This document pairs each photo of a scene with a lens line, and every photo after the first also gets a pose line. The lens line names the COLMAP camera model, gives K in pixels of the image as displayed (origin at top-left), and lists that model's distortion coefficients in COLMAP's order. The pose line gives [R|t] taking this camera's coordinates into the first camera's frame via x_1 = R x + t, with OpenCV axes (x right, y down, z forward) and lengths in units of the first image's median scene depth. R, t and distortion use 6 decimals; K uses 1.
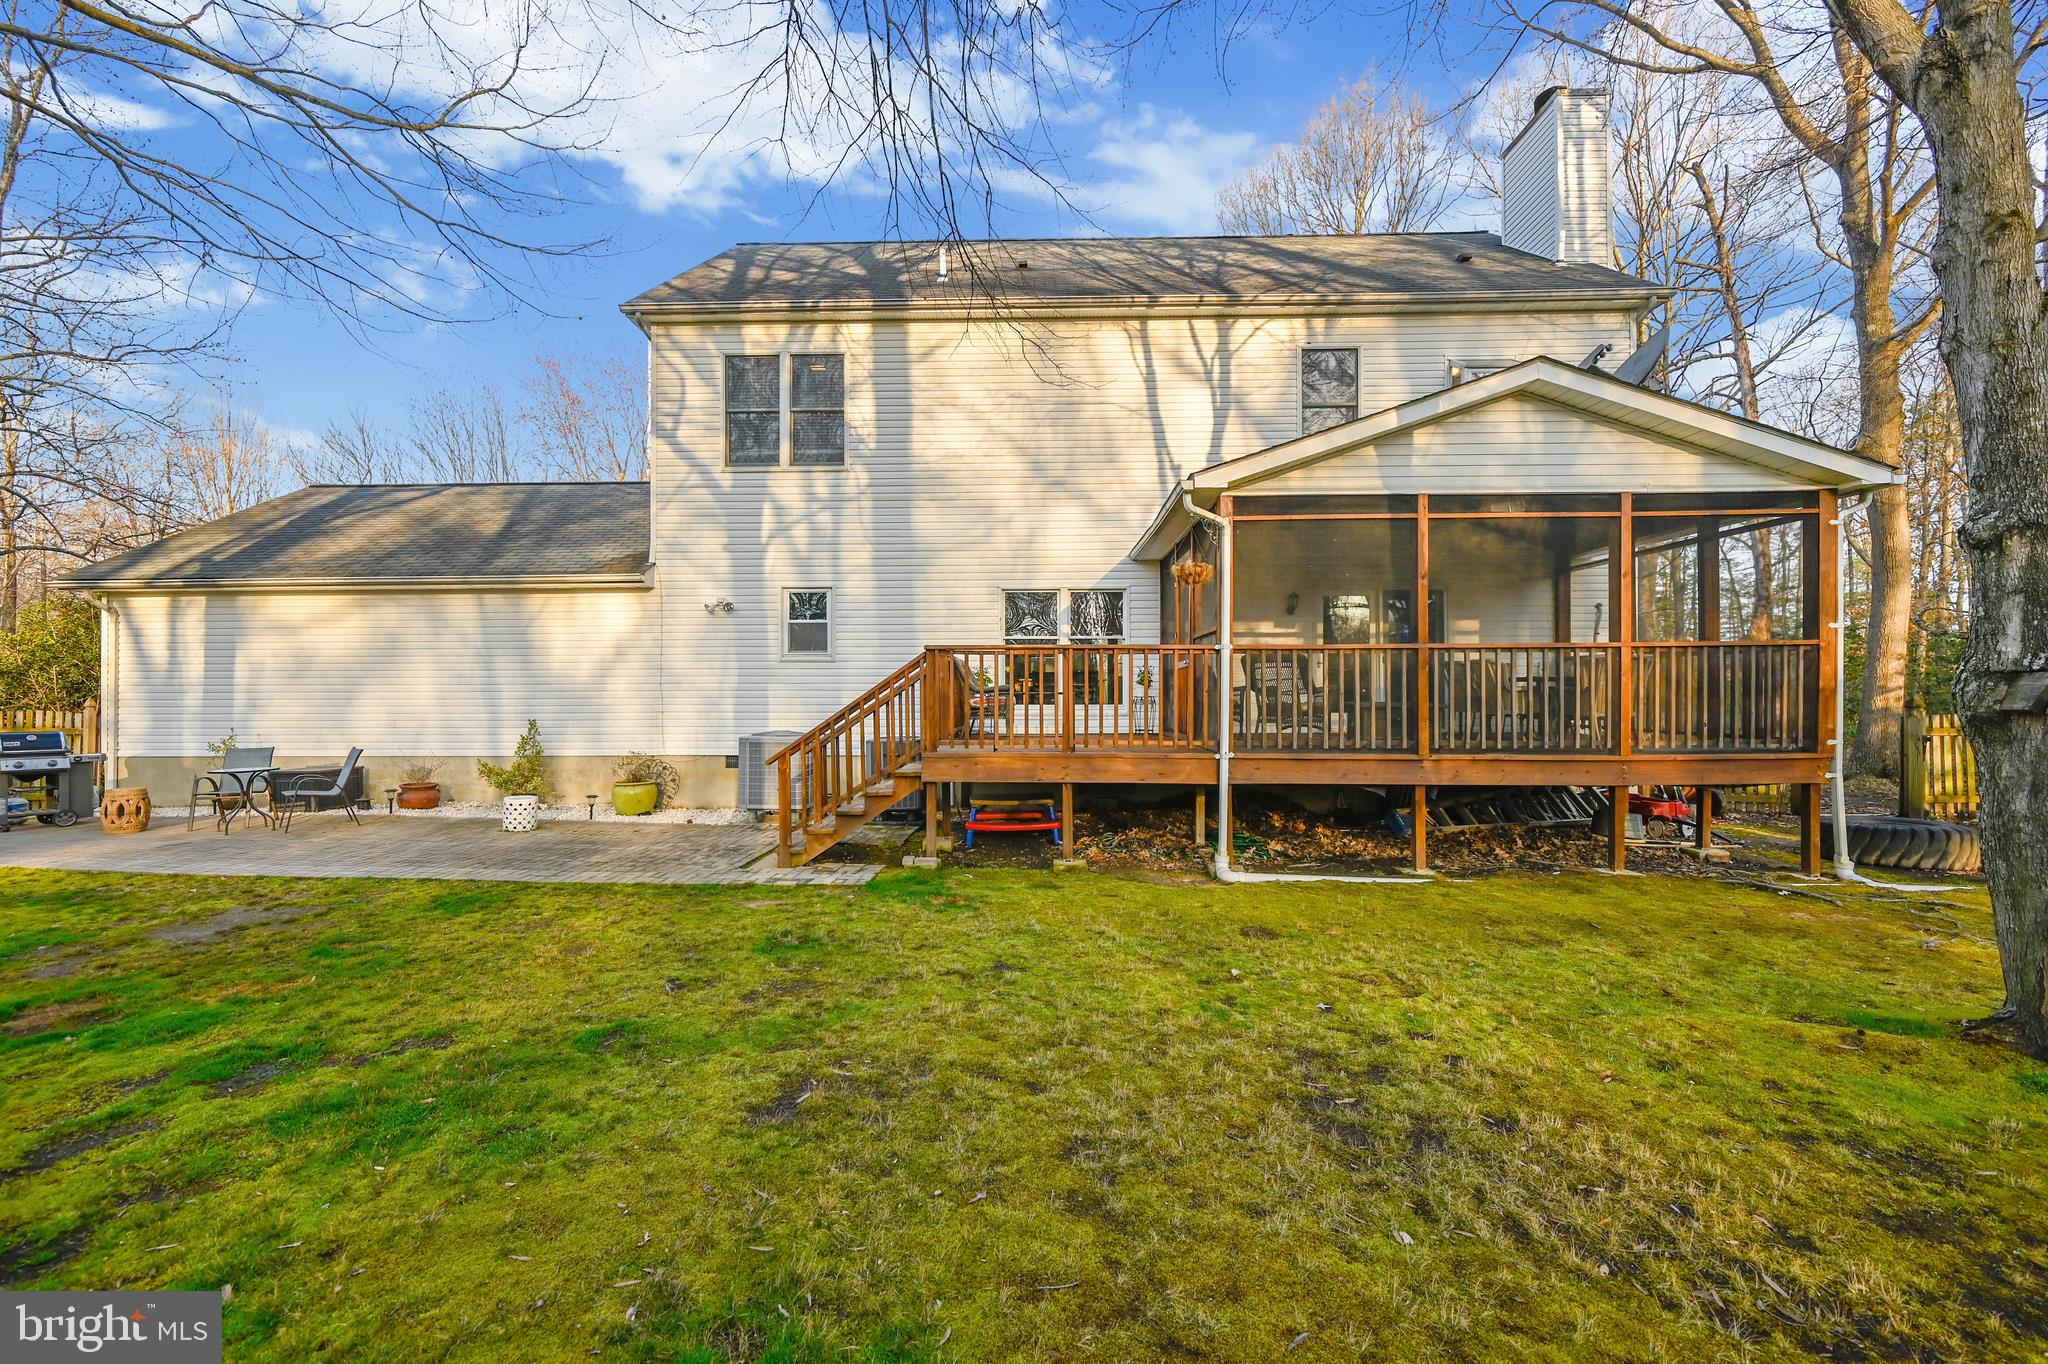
lens RADIAL K [[813.7, 0, 1032.1], [0, 813.7, 687.1], [0, 0, 1]] dist [-0.002036, 0.000629]
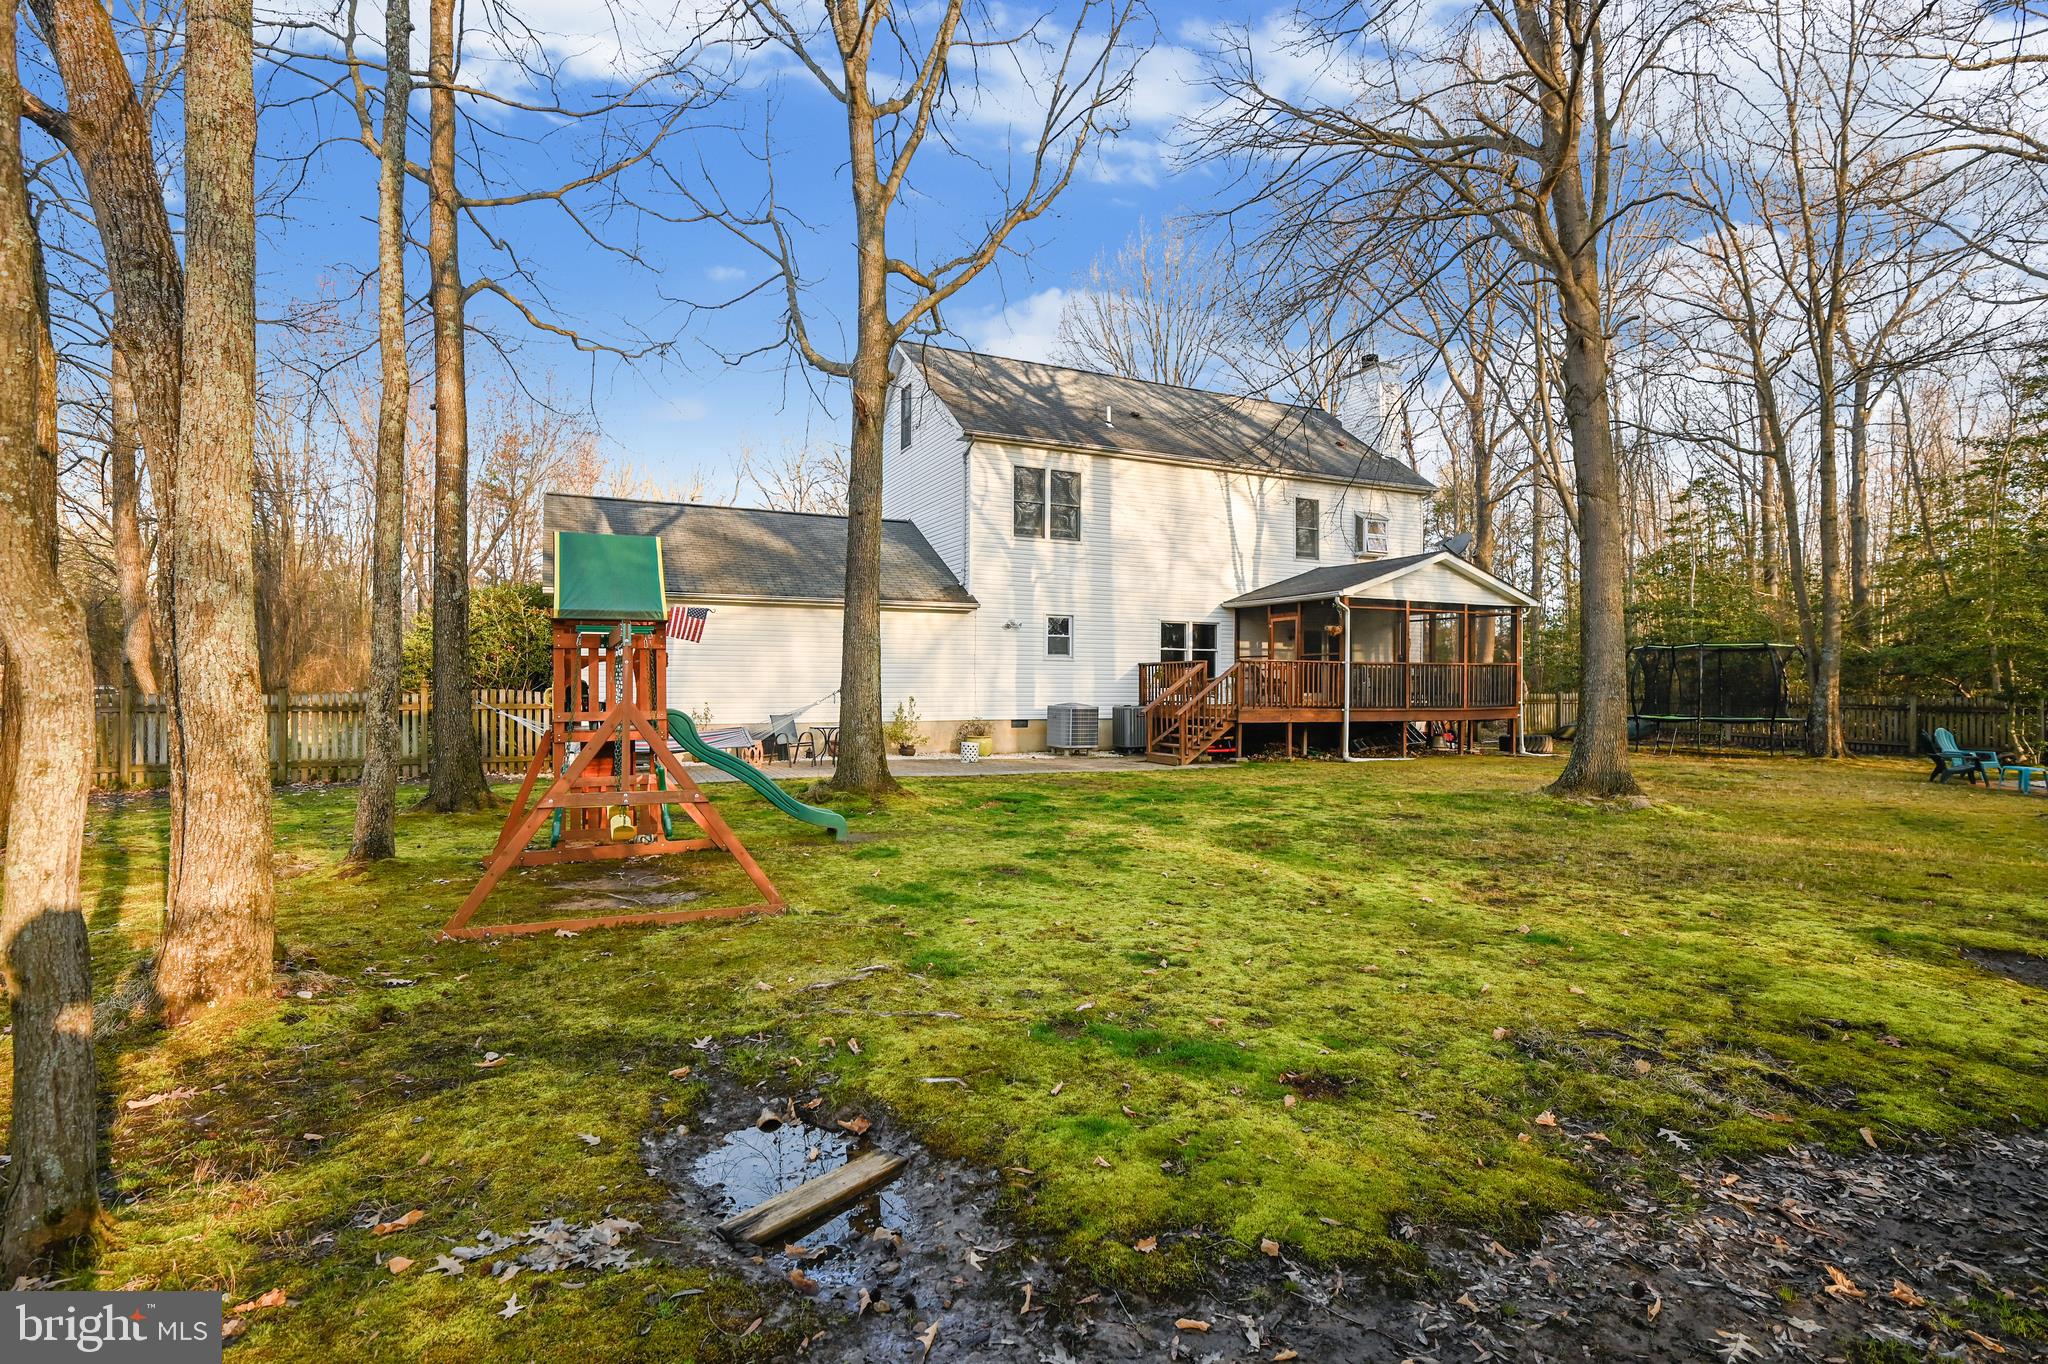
lens RADIAL K [[1003.8, 0, 1021.2], [0, 1003.8, 673.6], [0, 0, 1]] dist [0.002596, 0.000179]
pose [[0.887413, 0.009438, 0.460880, -1.271753], [-0.010927, 0.999940, 0.000563, -0.005898], [-0.460847, -0.005535, 0.887463, -0.746010]]
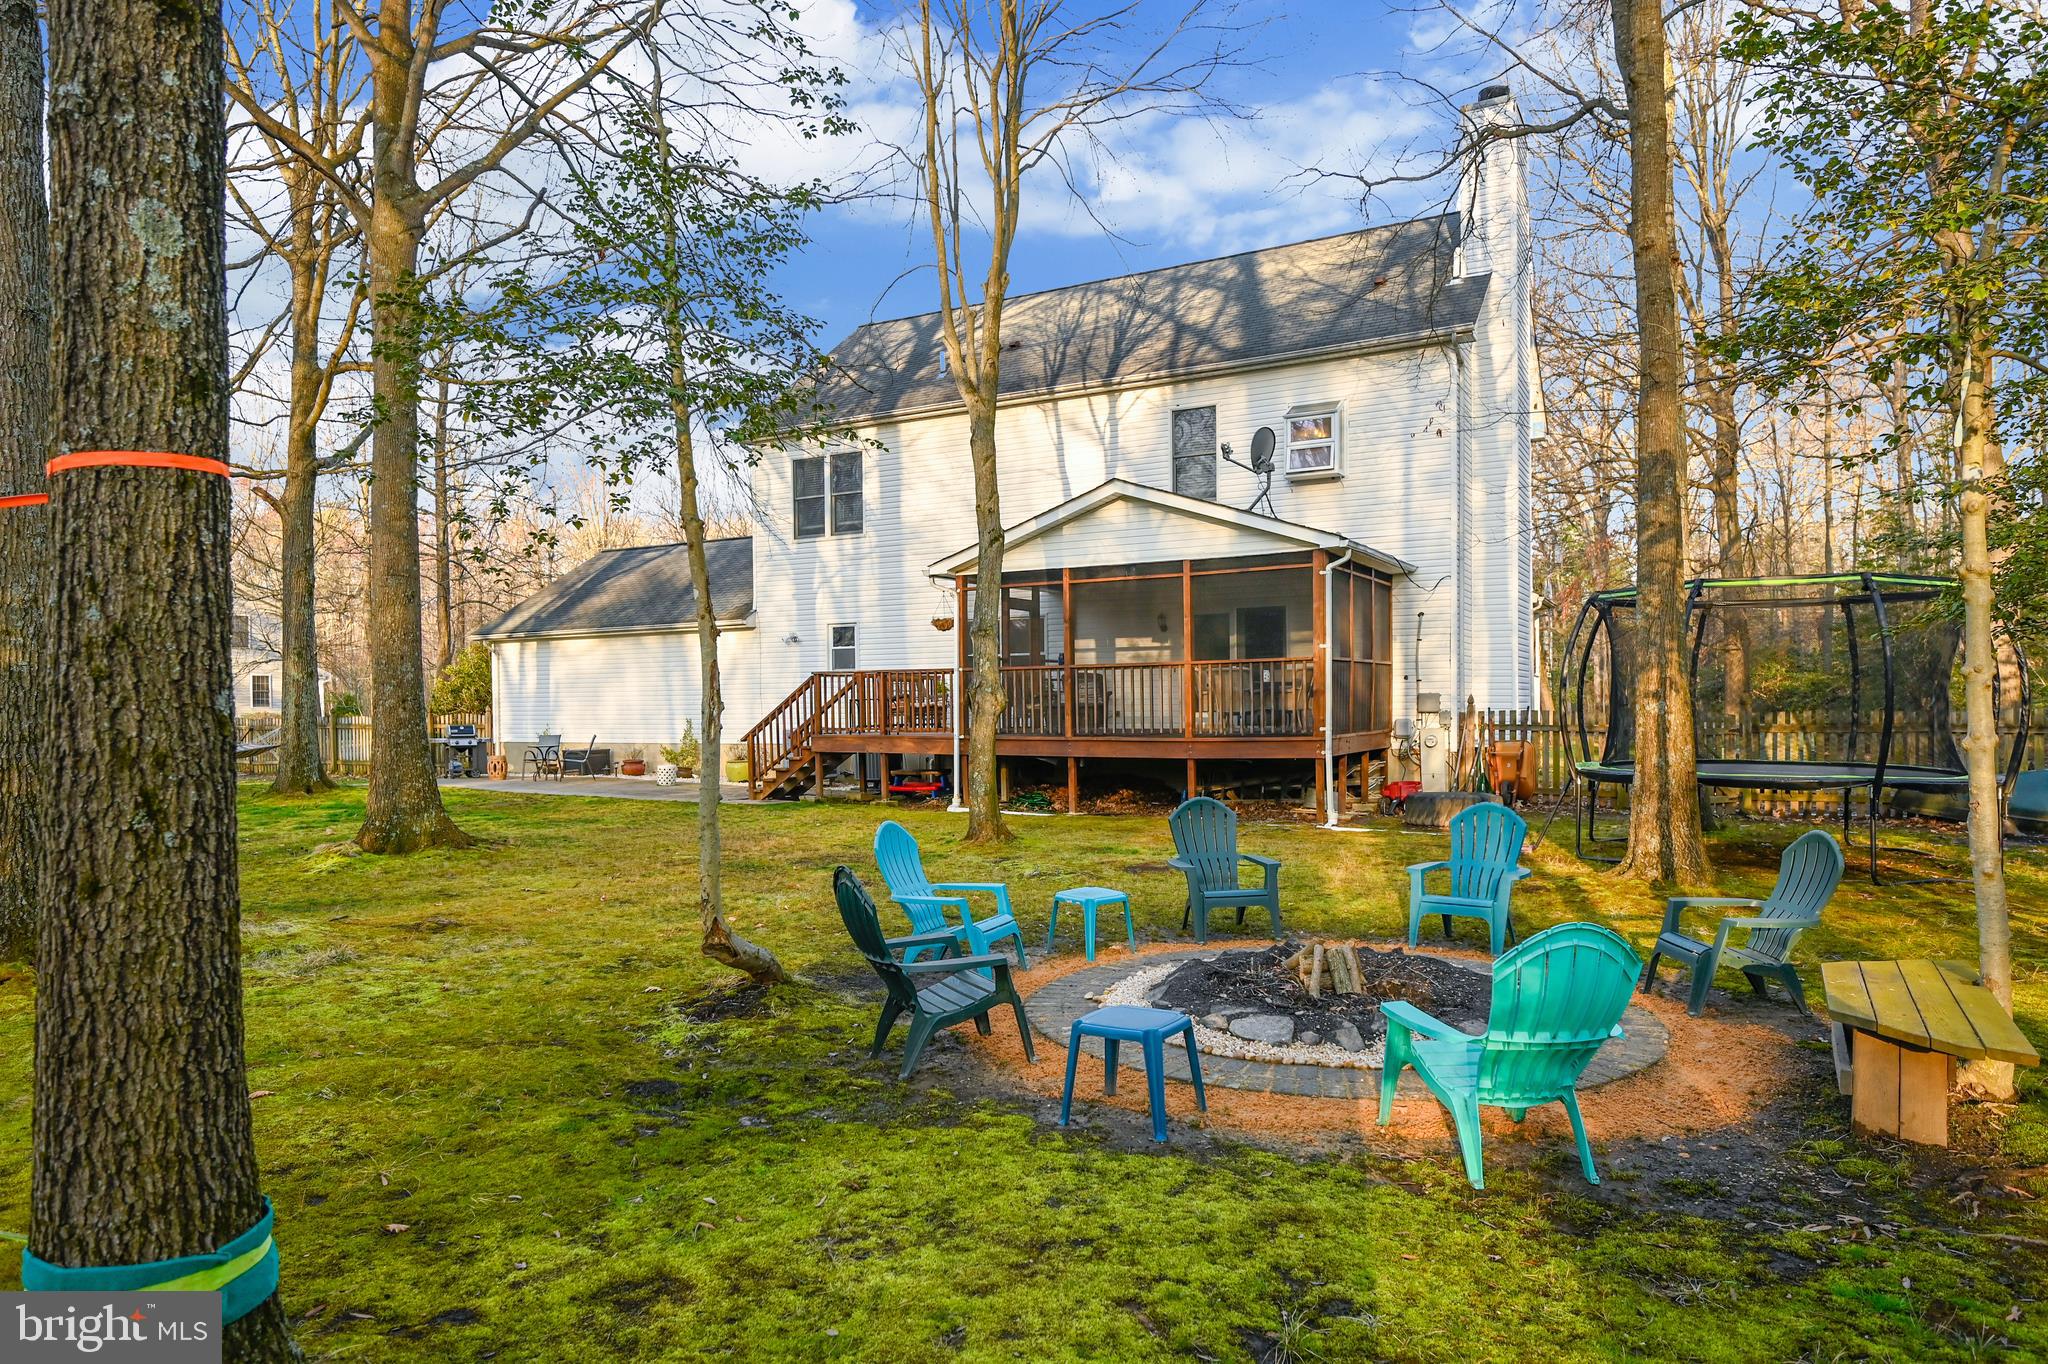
lens RADIAL K [[1286.4, 0, 1022.4], [0, 1286.4, 698.4], [0, 0, 1]] dist [-0.001515, -0.000641]
pose [[0.881587, -0.007792, -0.471958, 1.031441], [0.012584, 0.999896, 0.006999, -0.005086], [0.471854, -0.012109, 0.881593, -0.788898]]
